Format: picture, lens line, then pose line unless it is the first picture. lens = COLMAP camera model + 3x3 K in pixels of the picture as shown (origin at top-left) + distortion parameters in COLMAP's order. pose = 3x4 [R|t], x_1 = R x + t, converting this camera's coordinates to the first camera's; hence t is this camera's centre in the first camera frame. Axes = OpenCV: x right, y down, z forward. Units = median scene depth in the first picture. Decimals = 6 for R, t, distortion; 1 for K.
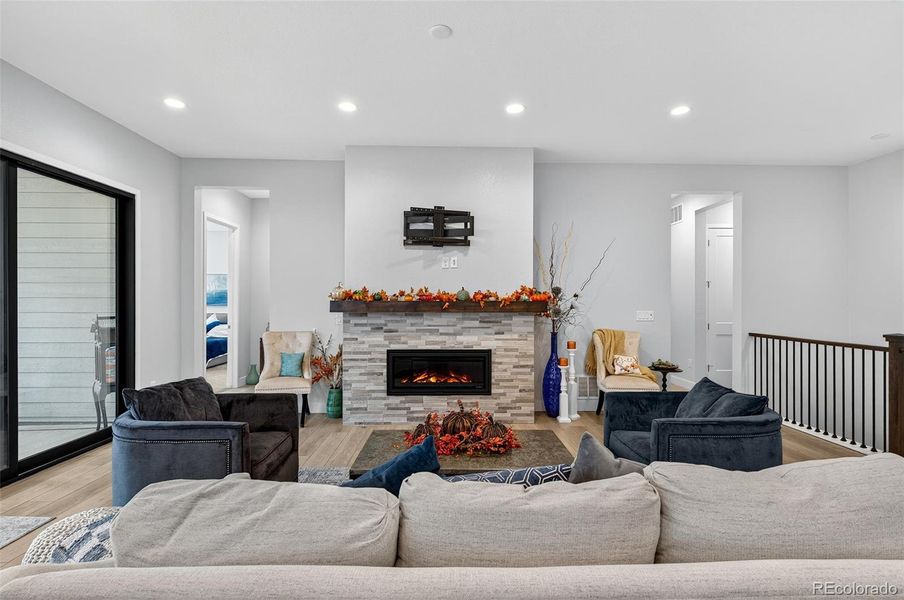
lens RADIAL K [[446.4, 0, 454.6], [0, 446.4, 304.2], [0, 0, 1]] dist [-0.001255, -0.000613]
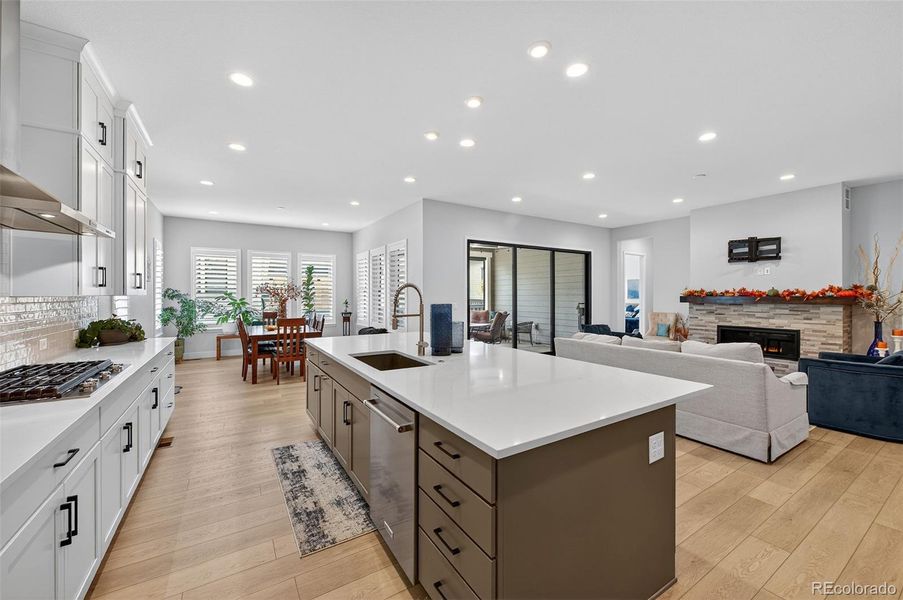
lens RADIAL K [[358.1, 0, 456.0], [0, 358.1, 295.4], [0, 0, 1]] dist [-0.000547, -0.000626]
pose [[0.518137, -0.001551, -0.855296, 0.496813], [-0.001413, 0.999995, -0.002669, -0.005551], [0.855297, 0.002591, 0.518132, -0.553379]]
